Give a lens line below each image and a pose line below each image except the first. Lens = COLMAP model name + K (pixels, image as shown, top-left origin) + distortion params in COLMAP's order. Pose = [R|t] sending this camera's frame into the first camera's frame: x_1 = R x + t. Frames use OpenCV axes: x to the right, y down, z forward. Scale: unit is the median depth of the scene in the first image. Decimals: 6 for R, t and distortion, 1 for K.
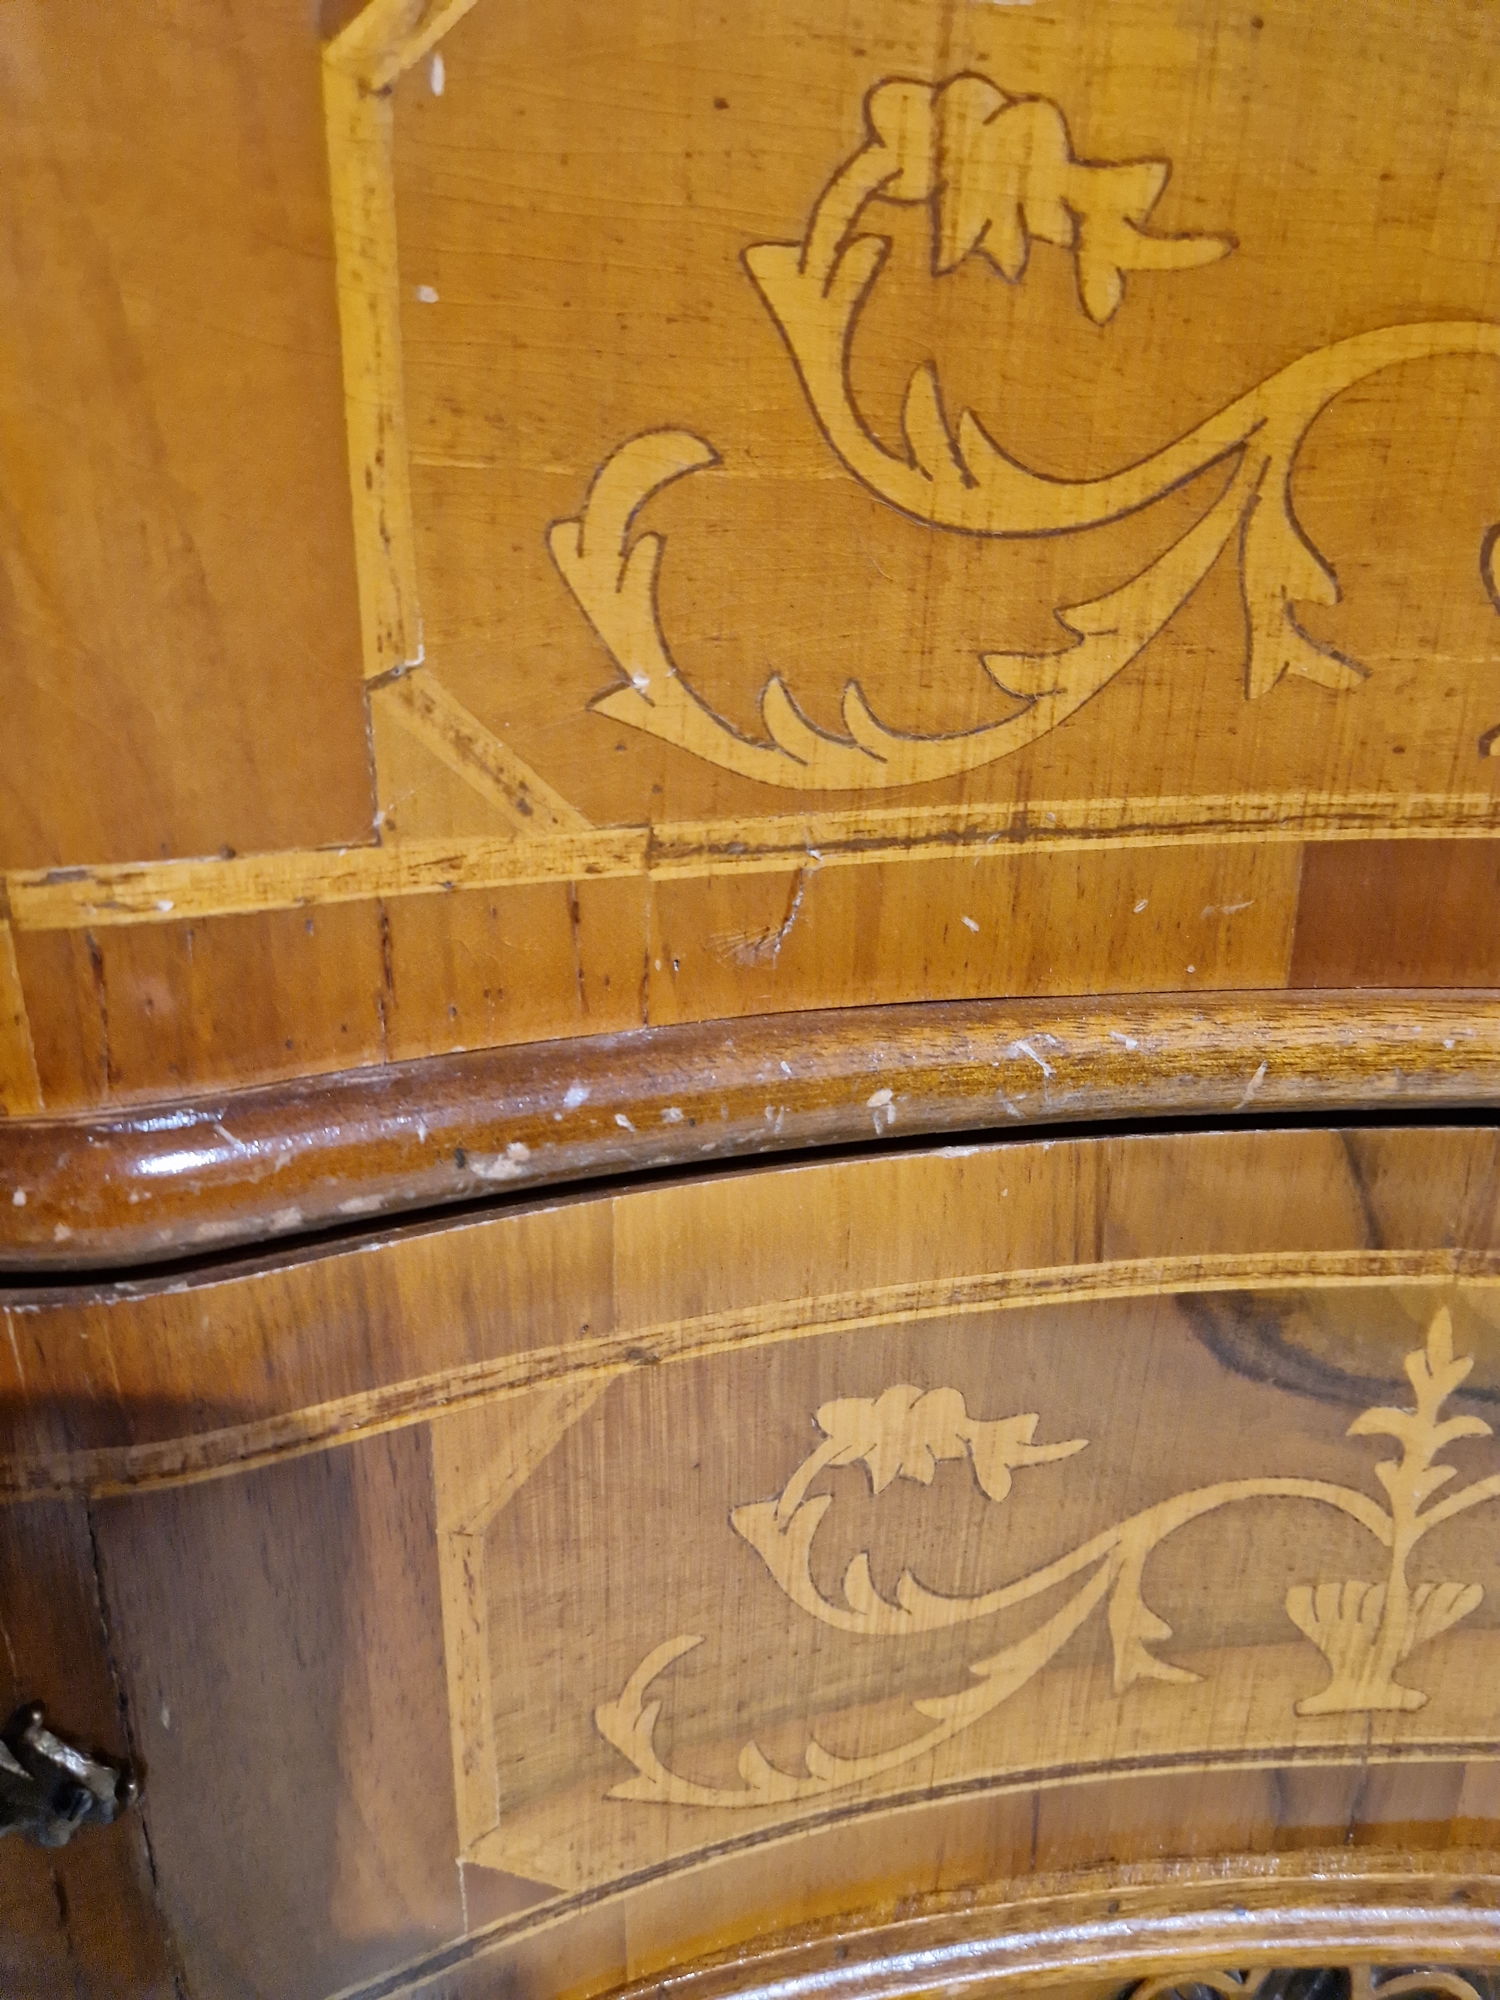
lens RADIAL K [[1340.3, 0, 764.0], [0, 1340.3, 1007.9], [0, 0, 1]] dist [0.040376, -0.045015]
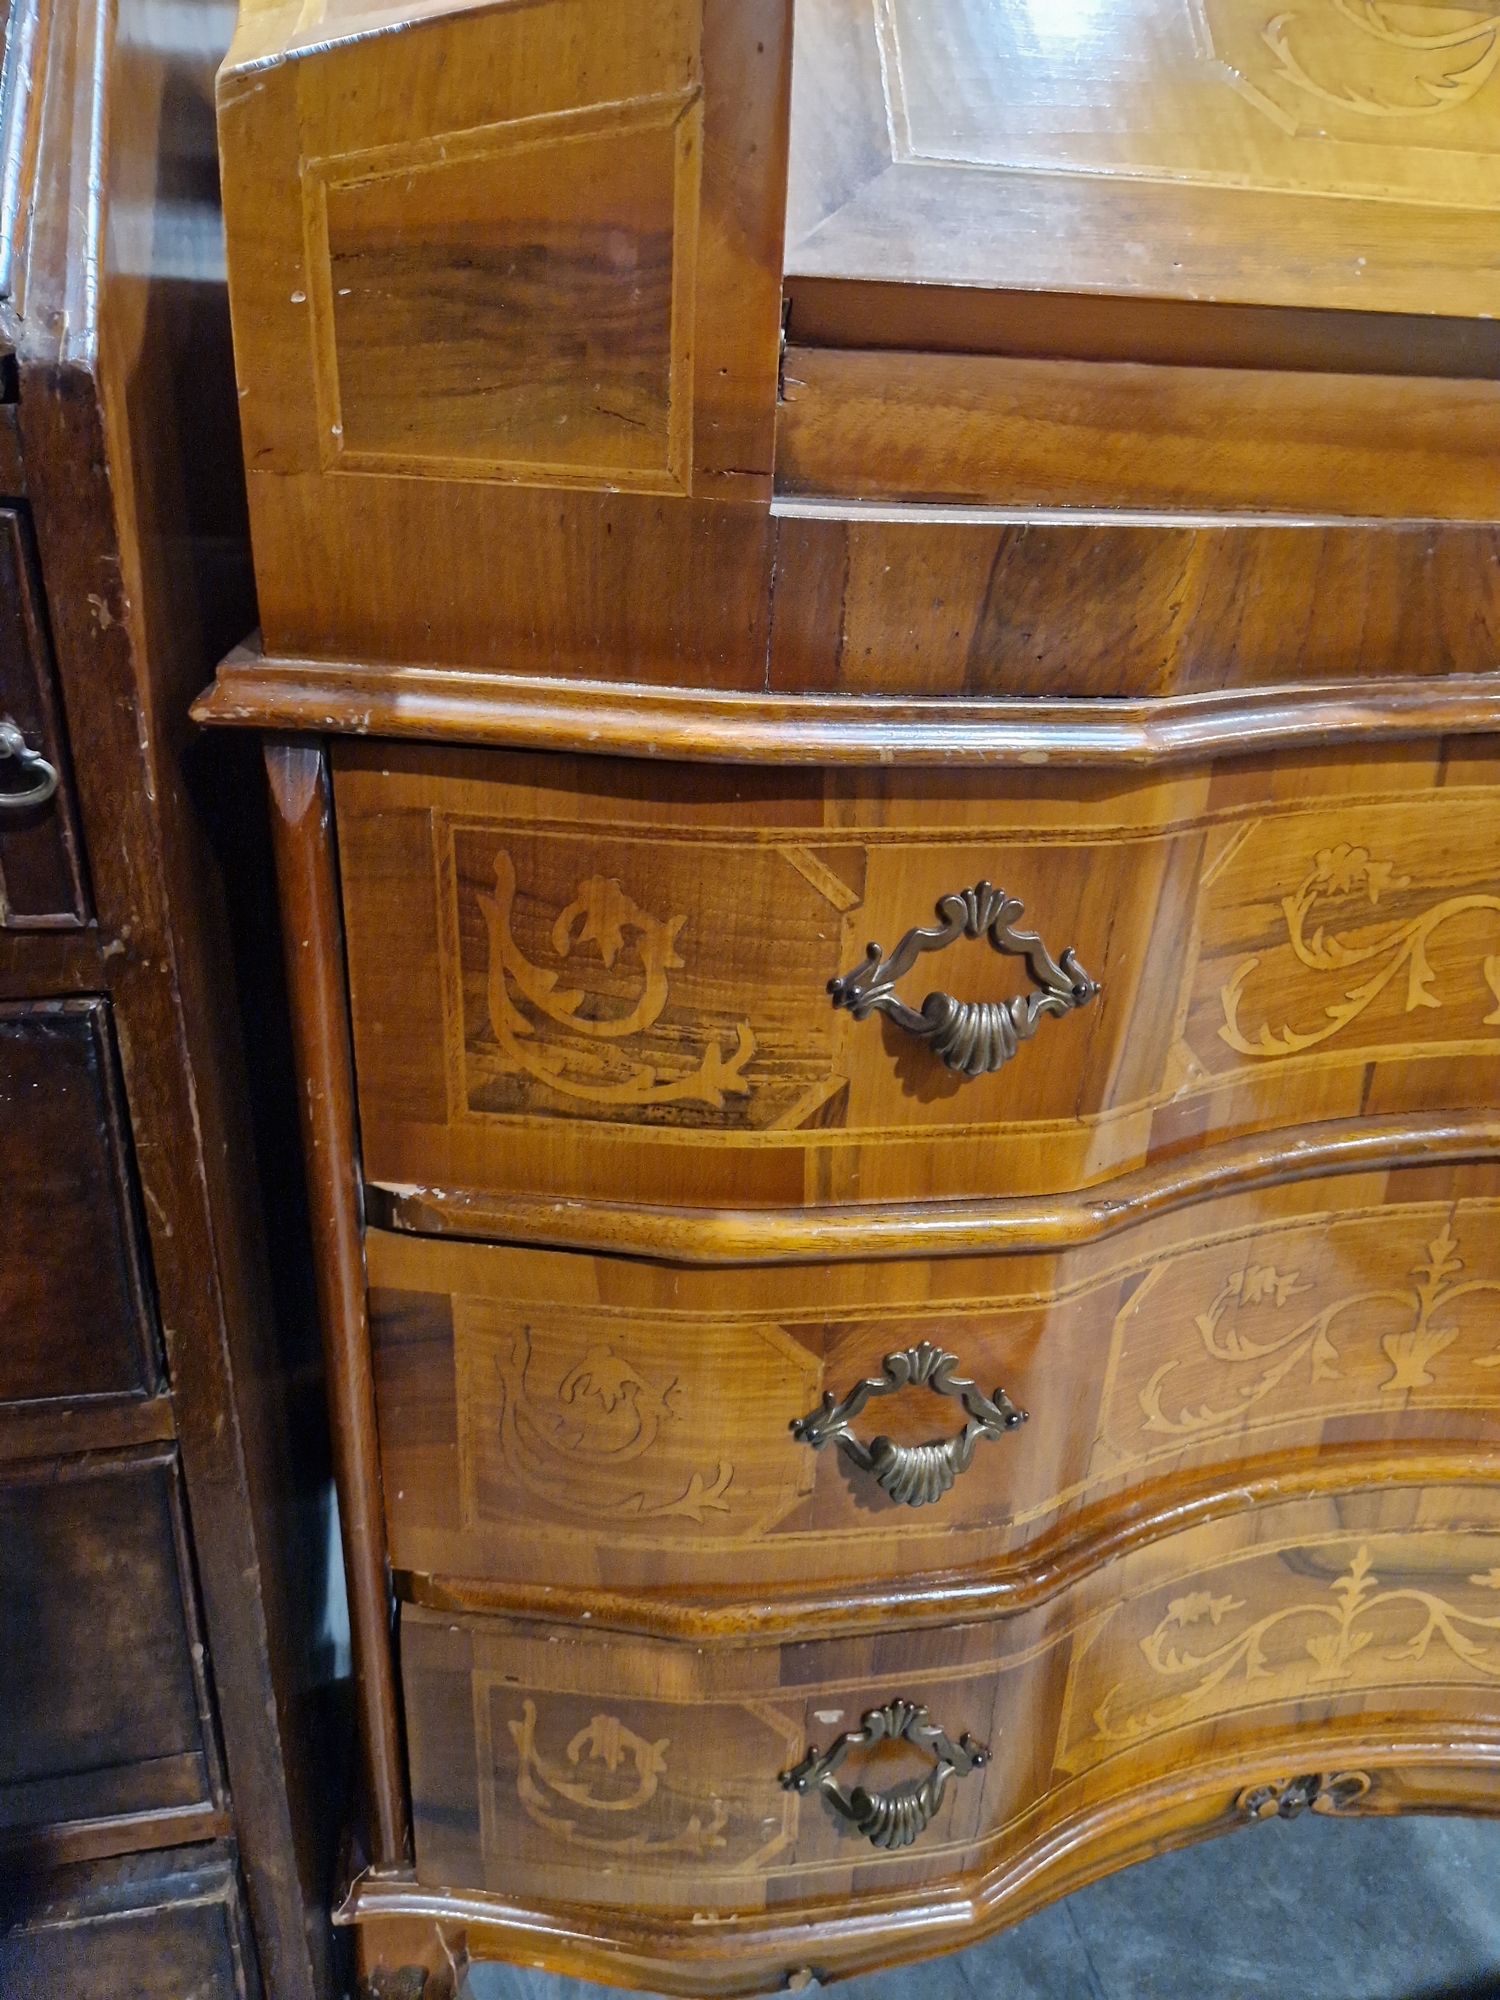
lens RADIAL K [[1314.4, 0, 754.3], [0, 1314.4, 986.7], [0, 0, 1]] dist [0.062147, -0.055101]
pose [[0.991625, -0.031909, 0.125148, -1.129454], [0.026406, 0.998621, 0.045384, -1.158374], [-0.126423, -0.041699, 0.991100, -1.648650]]
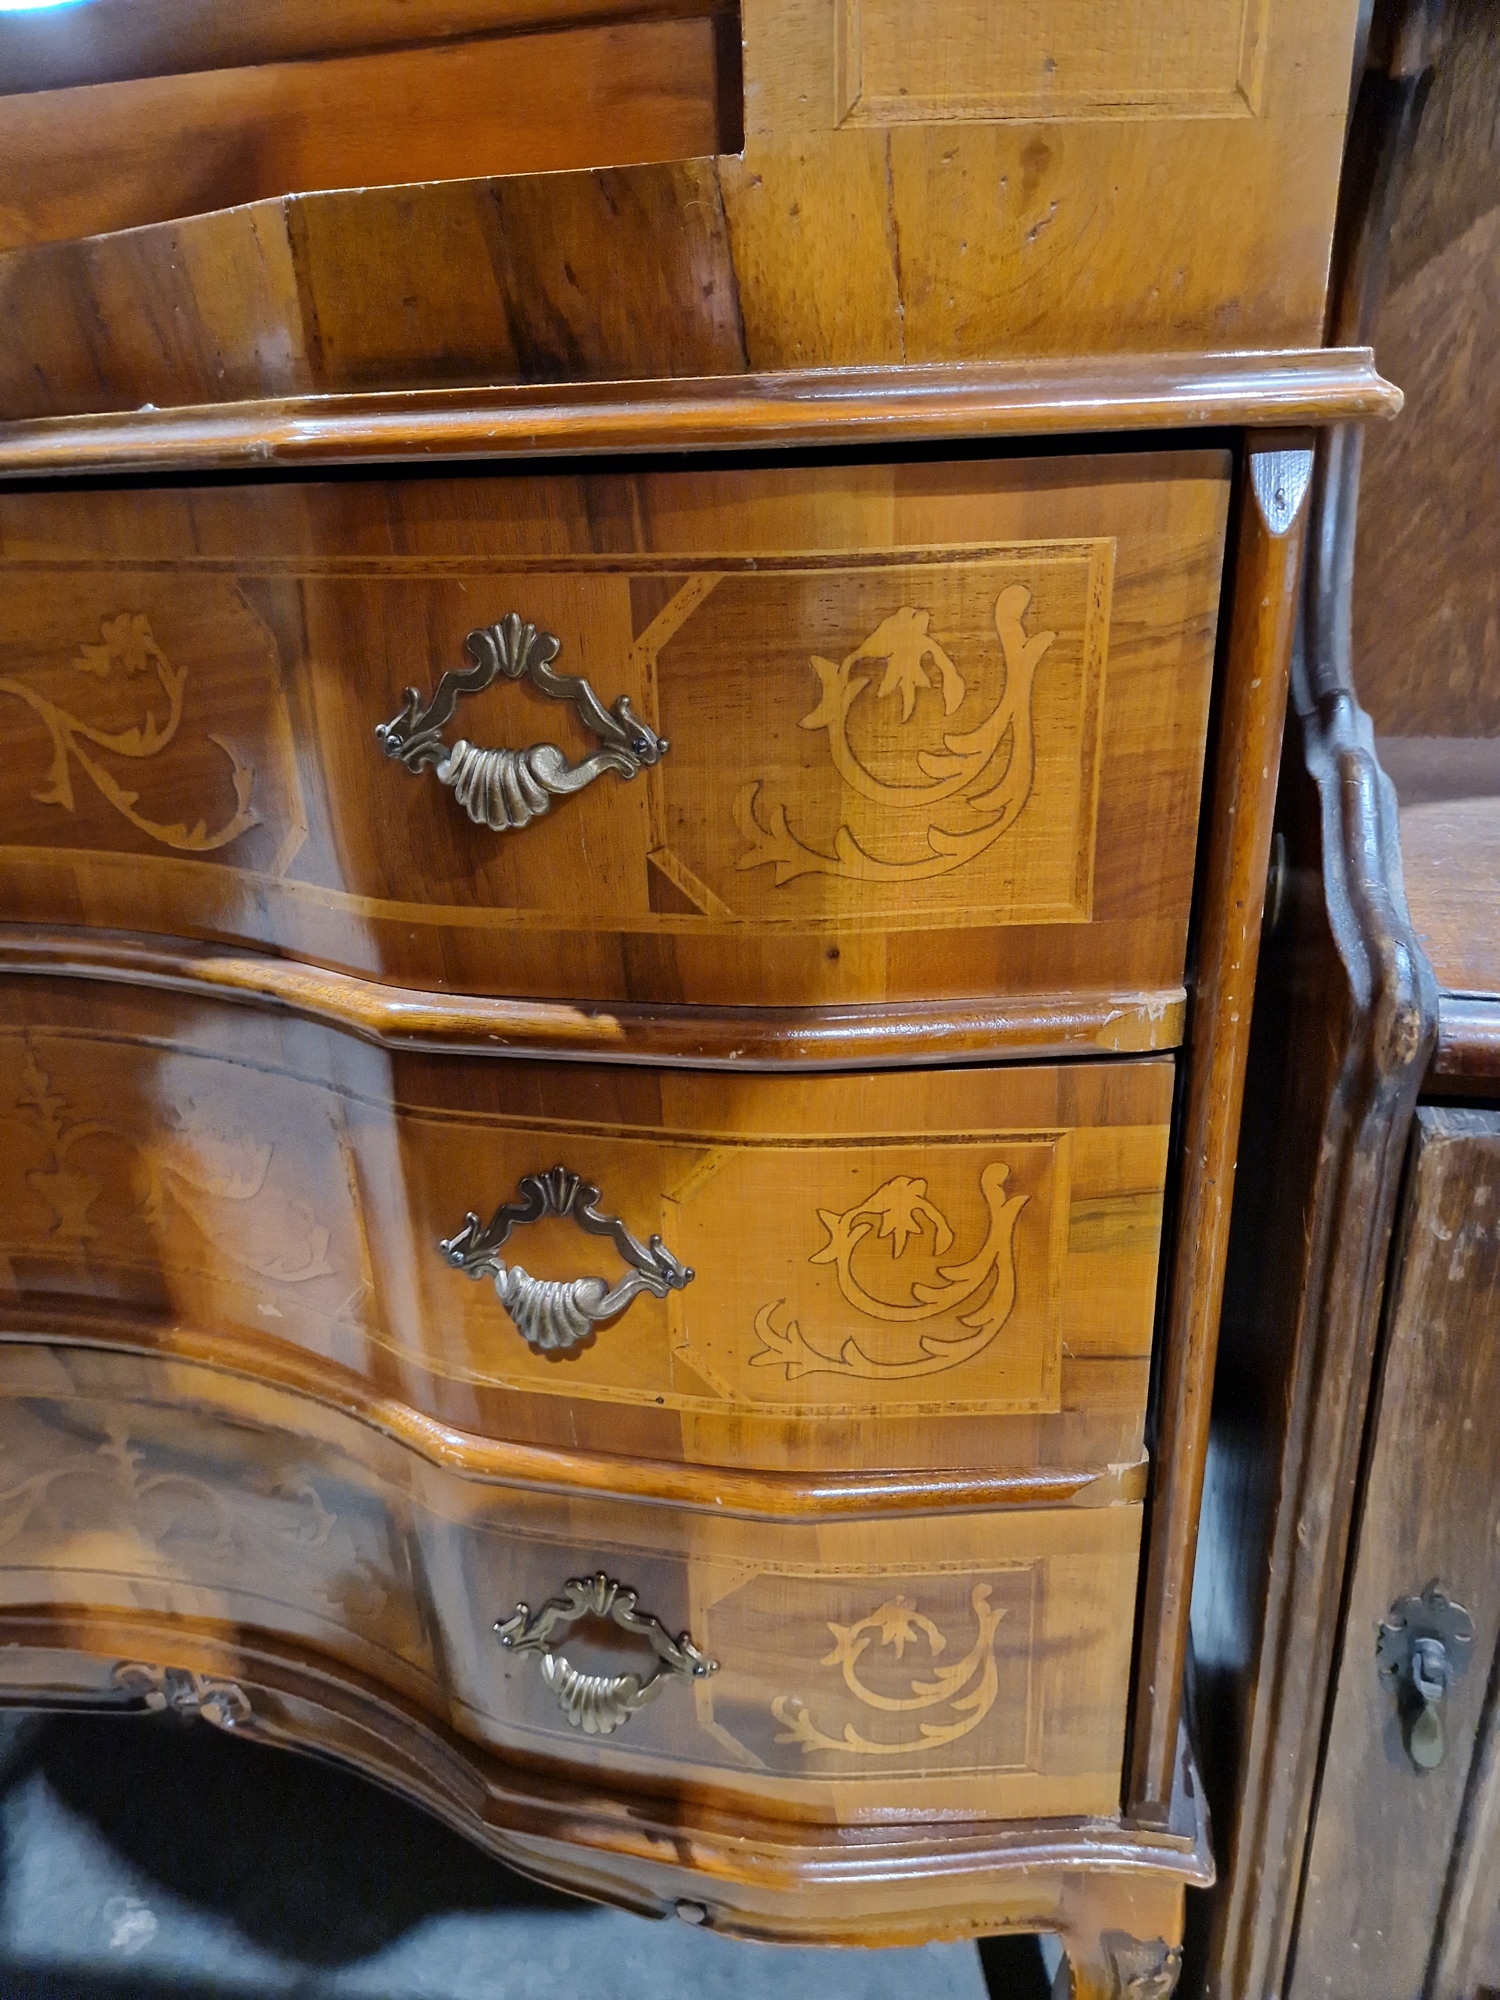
lens RADIAL K [[1344.0, 0, 746.9], [0, 1344.0, 1023.3], [0, 0, 1]] dist [0.058354, -0.056907]
pose [[0.963869, 0.045719, -0.262425, 2.498032], [-0.038121, 0.998695, 0.033973, -0.730433], [0.263636, -0.022742, 0.964354, -1.354403]]
